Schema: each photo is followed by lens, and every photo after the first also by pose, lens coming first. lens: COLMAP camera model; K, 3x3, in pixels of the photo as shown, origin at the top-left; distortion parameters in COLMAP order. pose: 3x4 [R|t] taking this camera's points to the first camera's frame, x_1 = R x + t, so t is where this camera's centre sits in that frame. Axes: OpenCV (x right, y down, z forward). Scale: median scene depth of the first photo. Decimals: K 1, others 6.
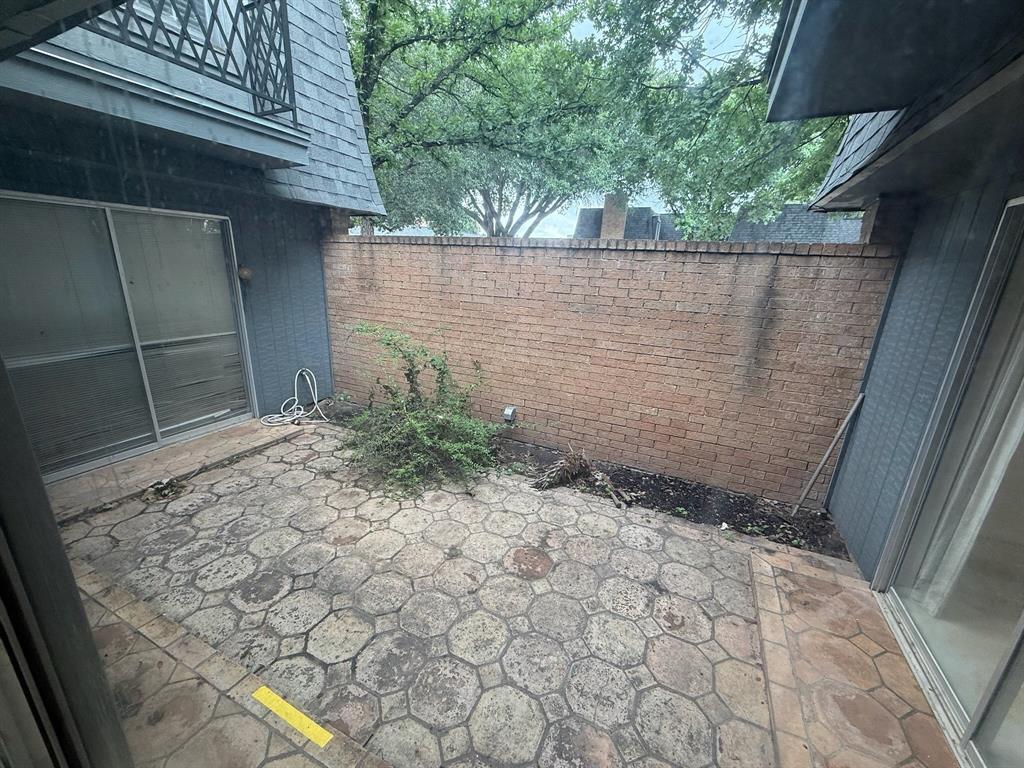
lens RADIAL K [[412.0, 0, 510.6], [0, 412.0, 388.3], [0, 0, 1]] dist [-0.001028, -0.000058]
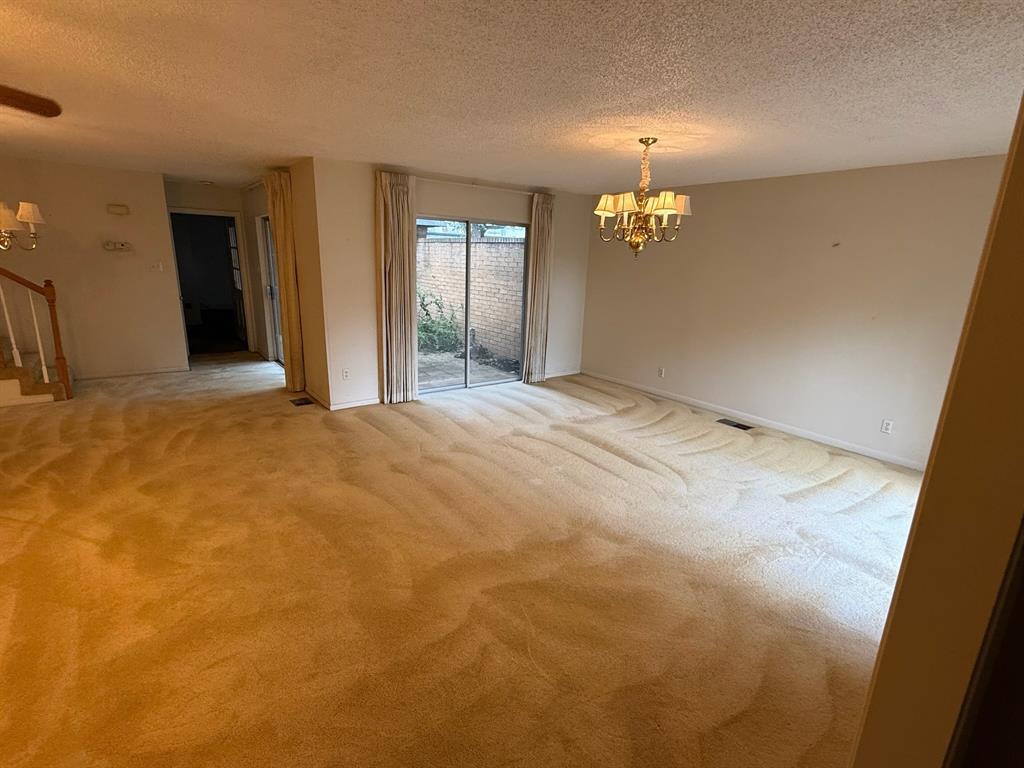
lens RADIAL K [[490.2, 0, 508.2], [0, 490.2, 386.1], [0, 0, 1]] dist [0.000525, 0.000585]
pose [[0.891026, 0.106518, -0.441278, 1.276339], [-0.127275, 0.991711, -0.017609, 0.359350], [0.435745, 0.071854, 0.897197, -0.983218]]
